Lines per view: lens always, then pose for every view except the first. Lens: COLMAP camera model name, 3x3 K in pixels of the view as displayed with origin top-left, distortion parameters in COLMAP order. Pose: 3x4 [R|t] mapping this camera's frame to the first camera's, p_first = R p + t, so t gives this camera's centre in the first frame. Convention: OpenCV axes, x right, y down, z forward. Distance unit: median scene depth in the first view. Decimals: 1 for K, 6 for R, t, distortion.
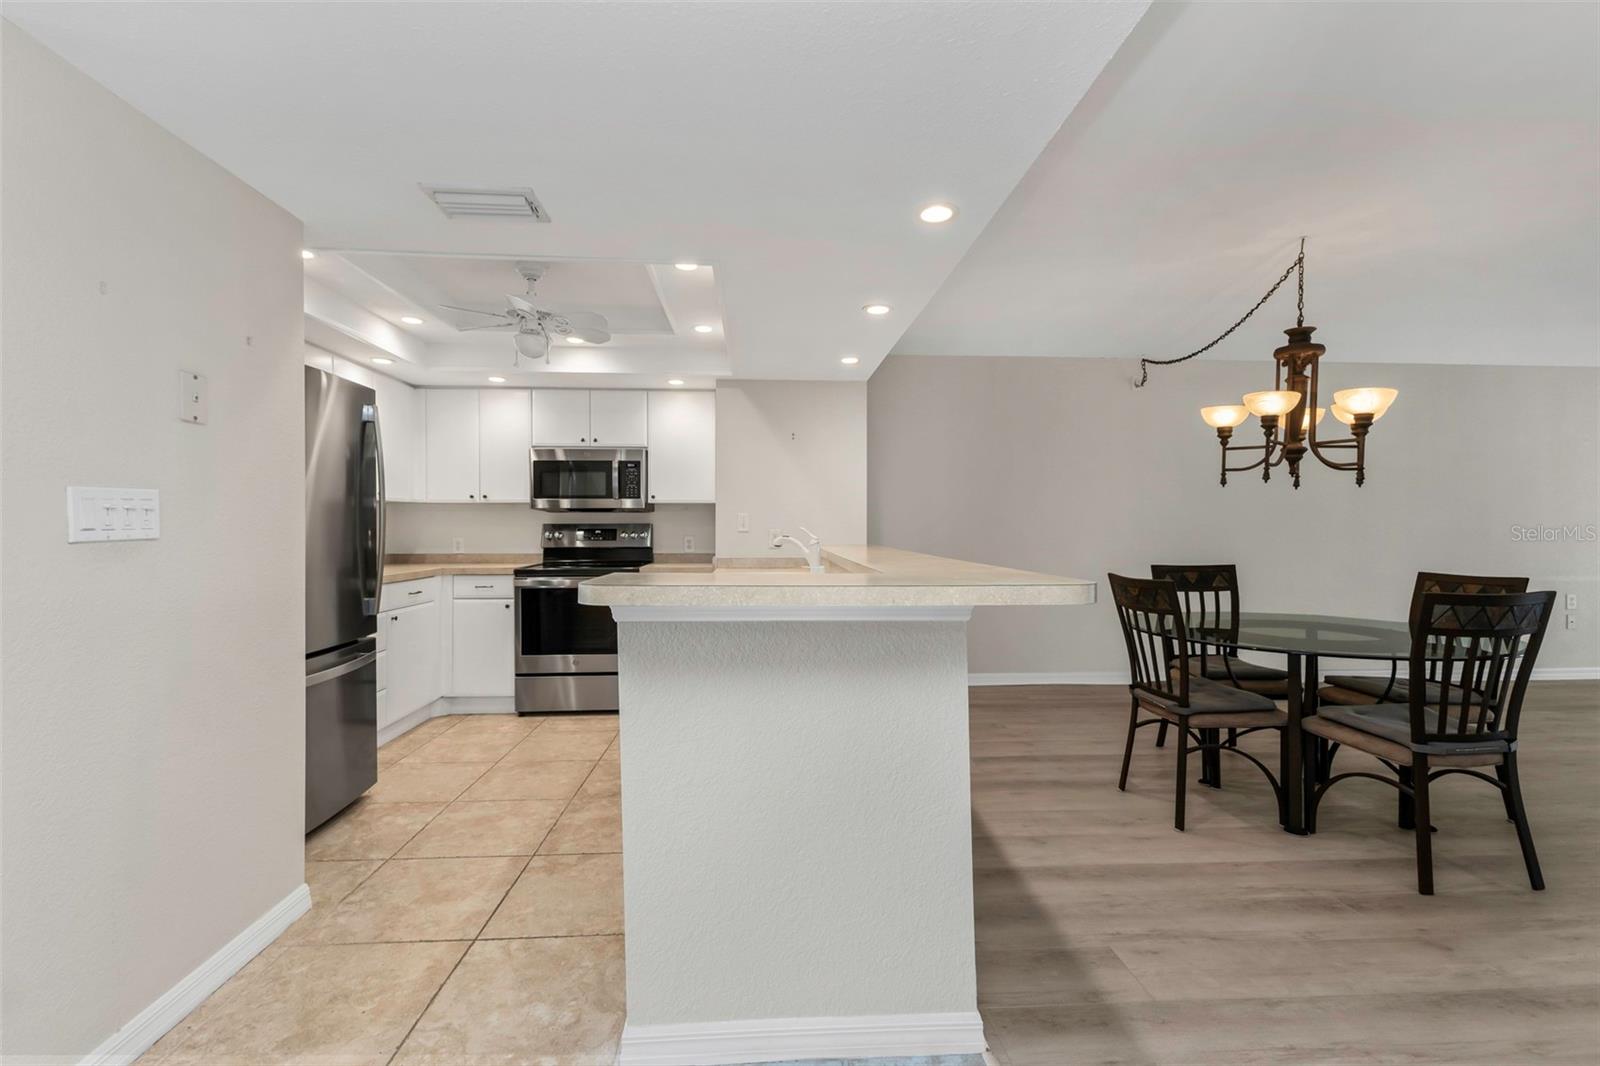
lens RADIAL K [[681.7, 0, 791.1], [0, 681.7, 529.4], [0, 0, 1]] dist [0.002053, -0.000922]
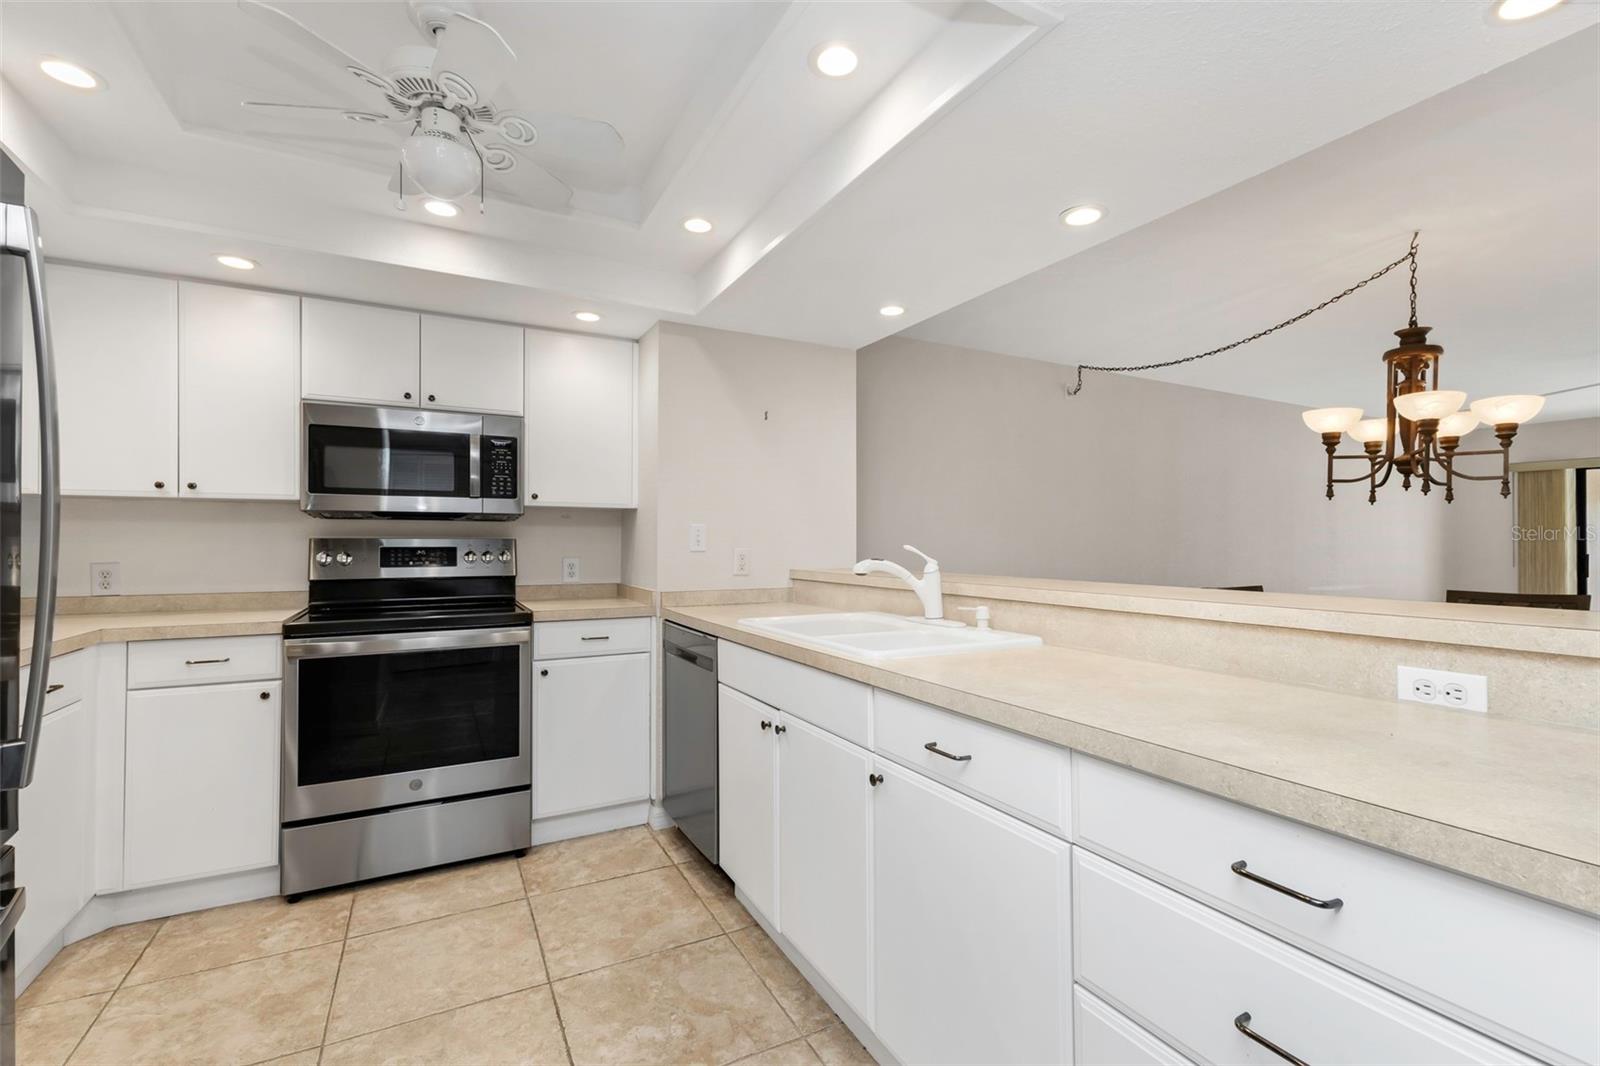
lens RADIAL K [[701.1, 0, 802.0], [0, 701.1, 539.0], [0, 0, 1]] dist [0.009015, -0.000604]
pose [[0.907202, 0.004118, 0.420676, -0.372505], [0.000151, 0.999949, -0.010114, -0.002773], [-0.420696, 0.009240, 0.907155, 0.460479]]
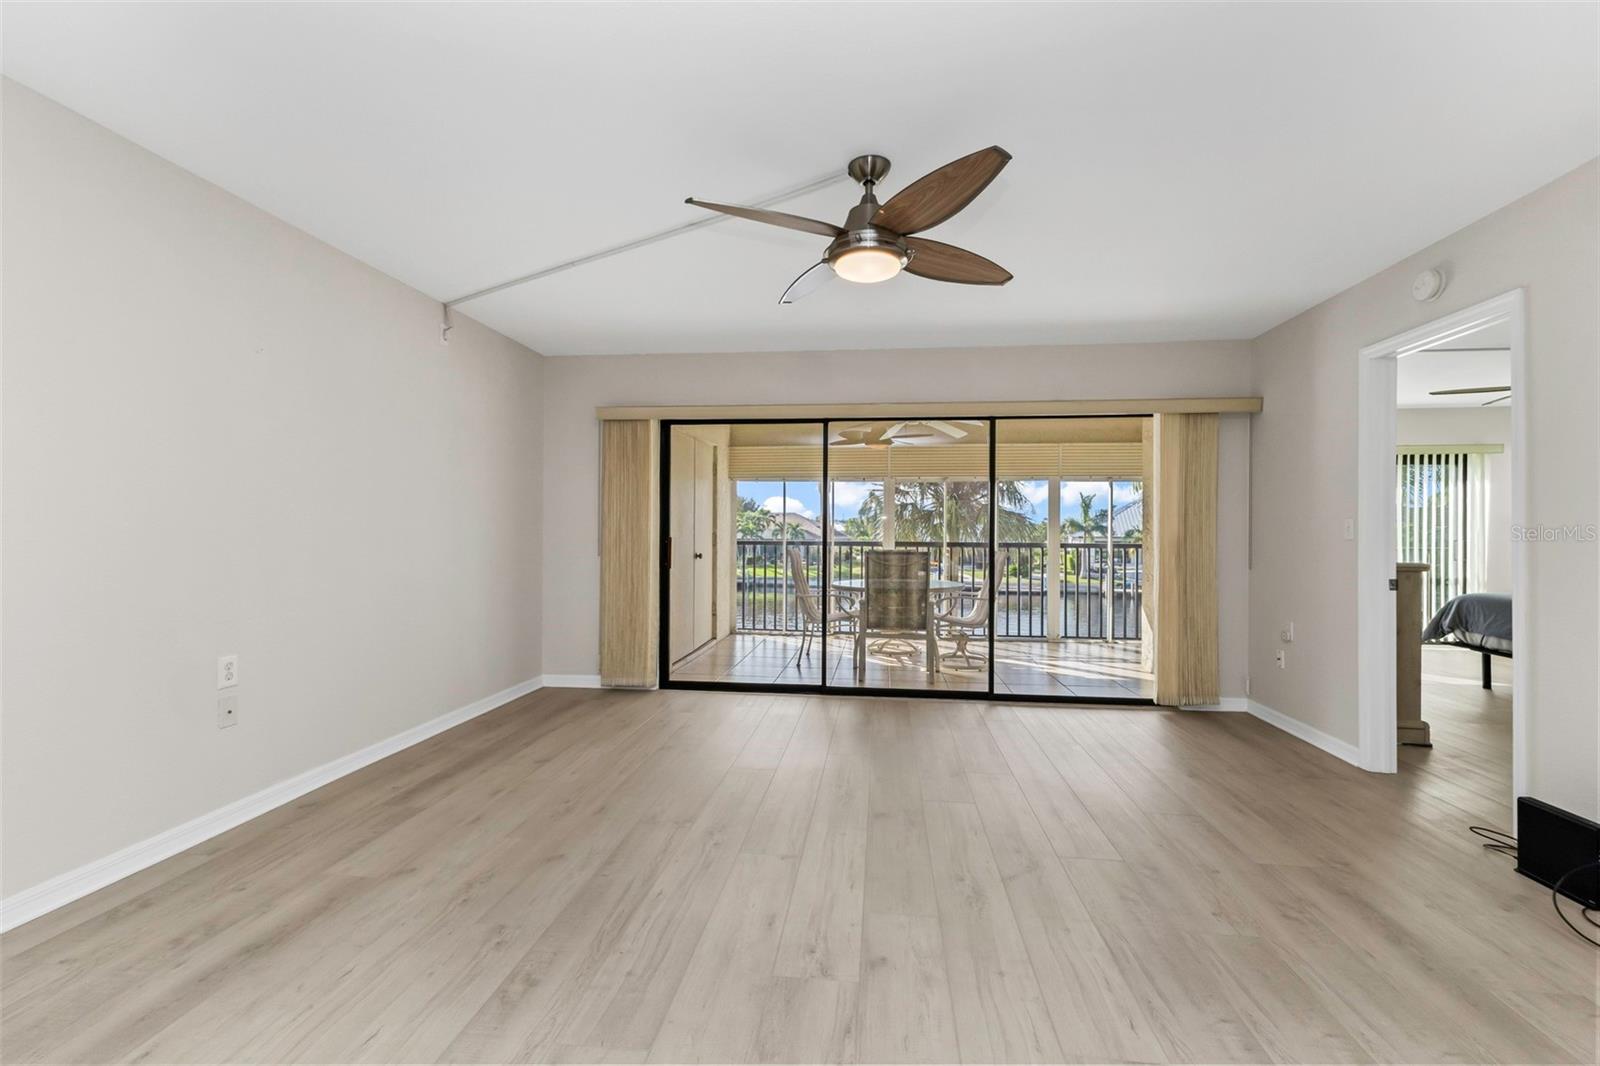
lens RADIAL K [[697.3, 0, 801.3], [0, 697.3, 527.0], [0, 0, 1]] dist [0.014898, -0.000262]
pose [[0.167847, 0.005113, 0.985800, 1.192983], [-0.000819, 0.999987, -0.005047, 0.007481], [-0.985813, 0.000040, 0.167849, 0.852700]]
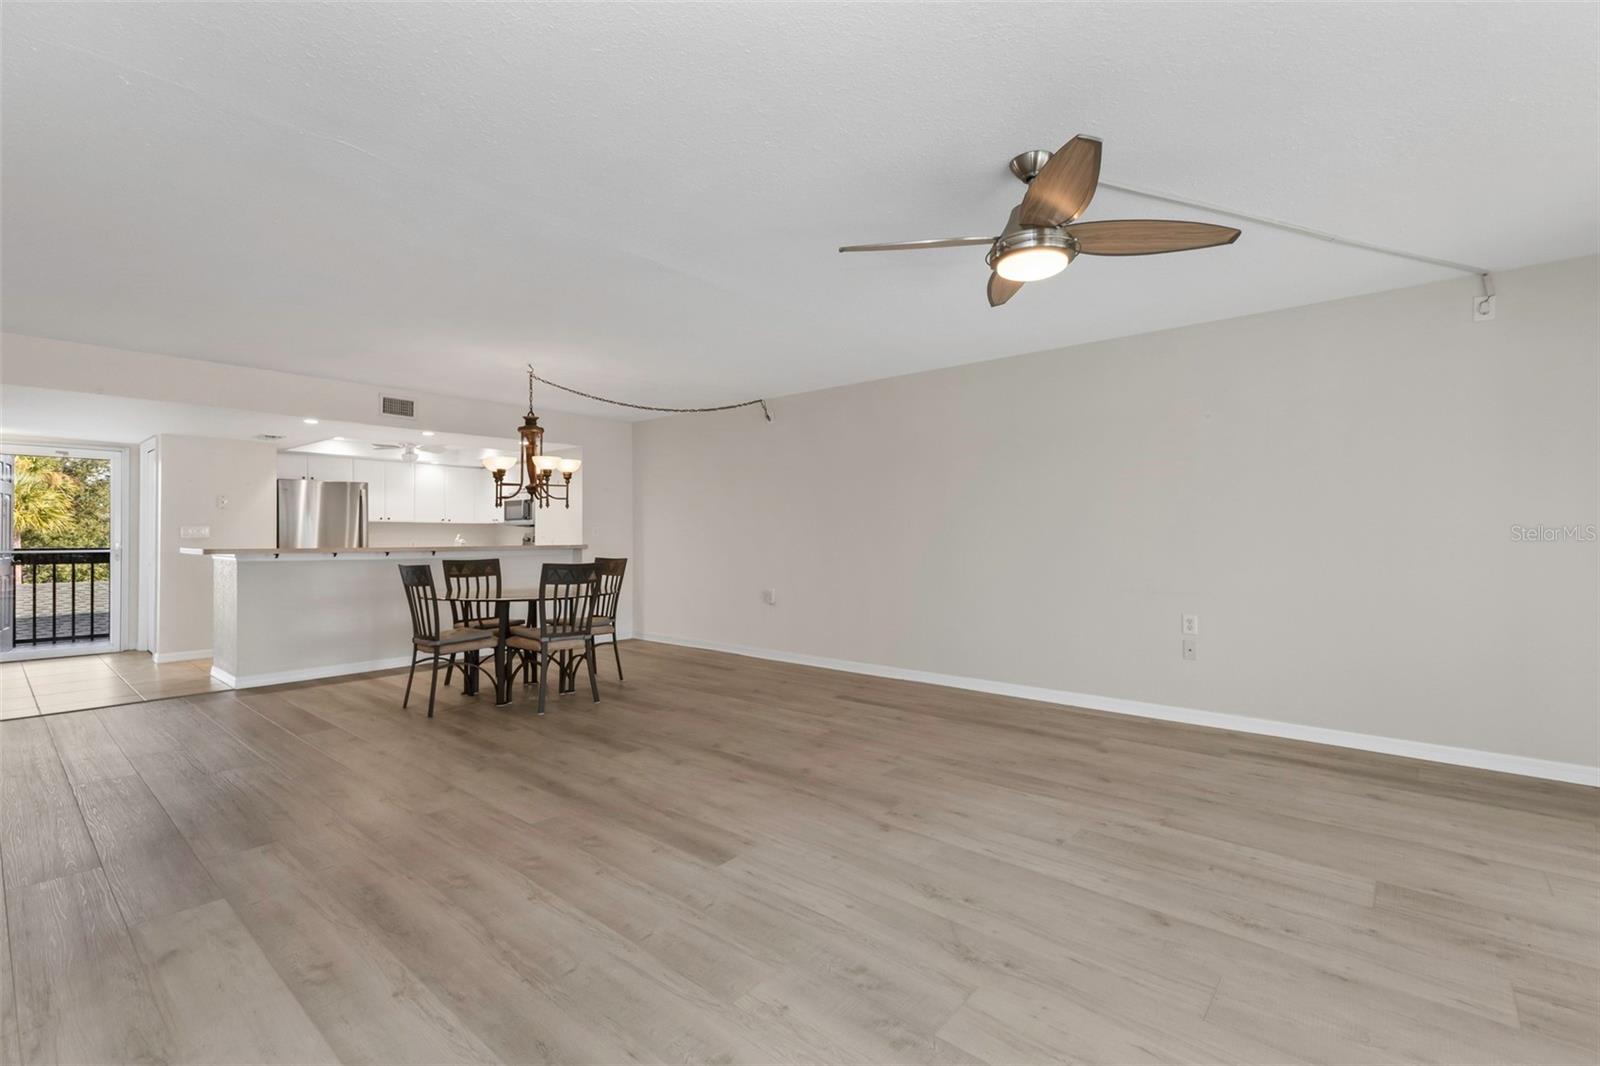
lens RADIAL K [[701.5, 0, 817.0], [0, 701.5, 532.7], [0, 0, 1]] dist [0.007214, -0.000533]
pose [[0.735205, -0.007293, -0.677806, 2.322105], [0.000867, 0.999951, -0.009818, 0.013997], [0.677845, 0.006631, 0.735175, 0.187405]]
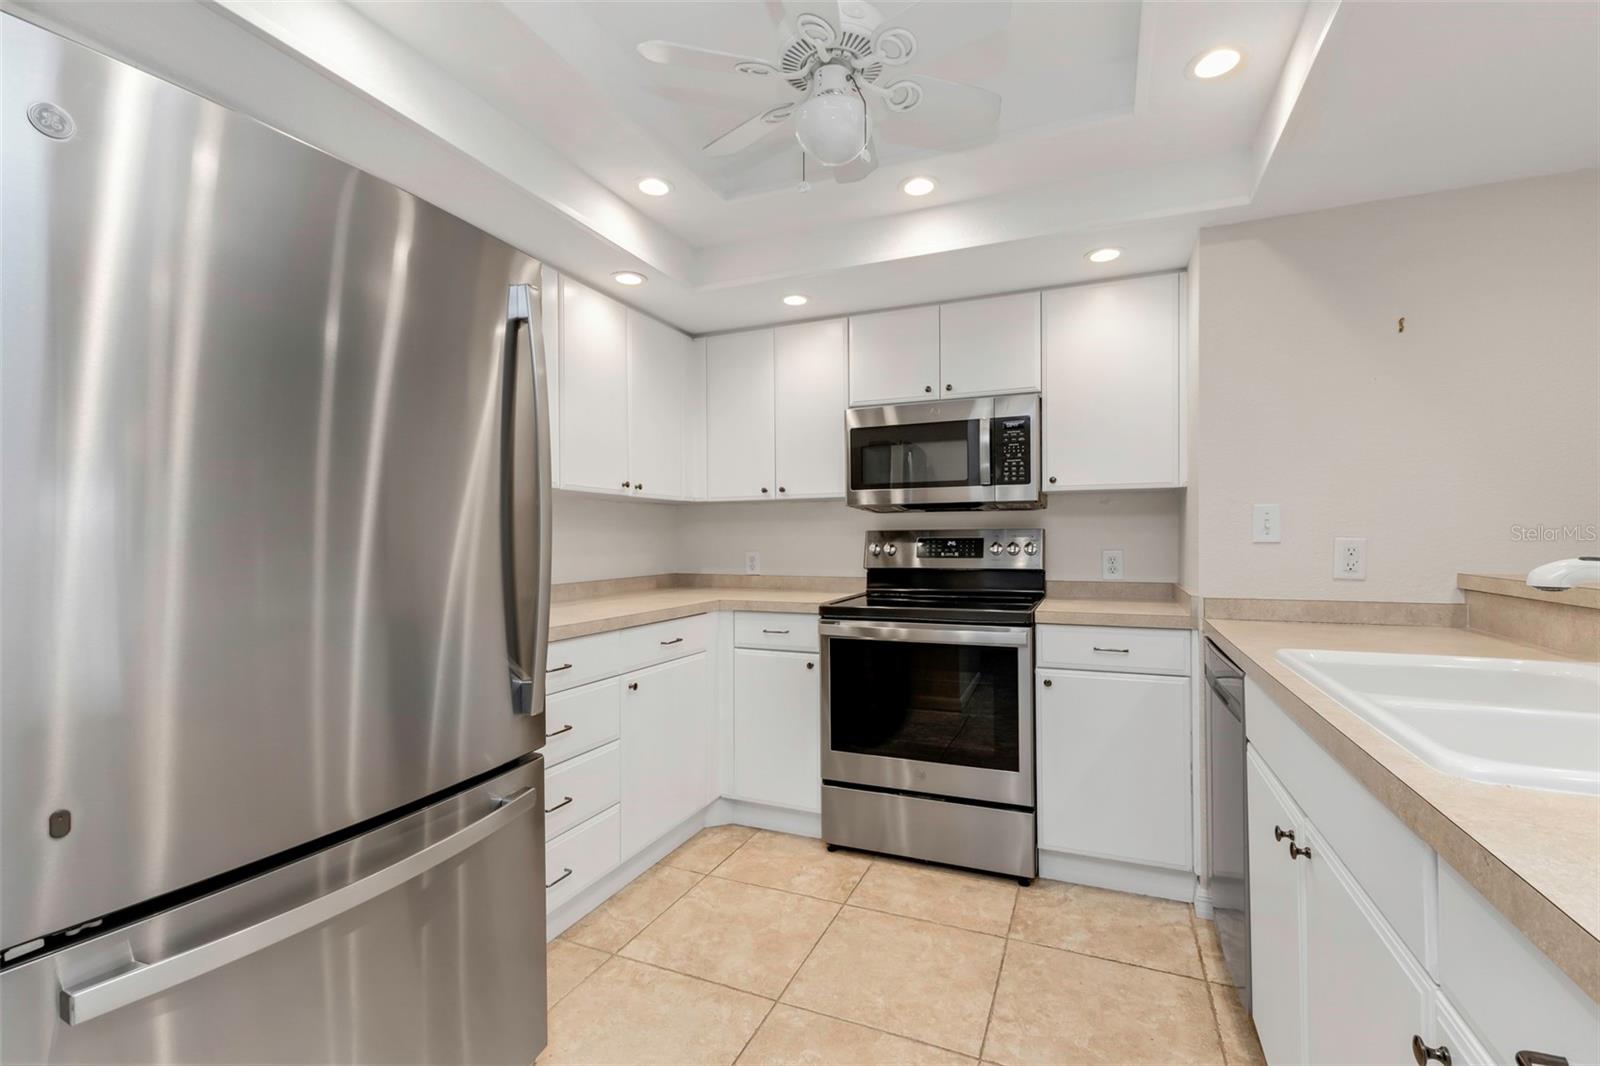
lens RADIAL K [[698.7, 0, 806.8], [0, 698.7, 538.3], [0, 0, 1]] dist [0.011939, -0.000034]
pose [[0.902515, -0.003658, -0.430643, -0.205052], [0.003032, 0.999993, -0.002139, 0.000025], [0.430648, 0.000625, 0.902520, 0.597342]]
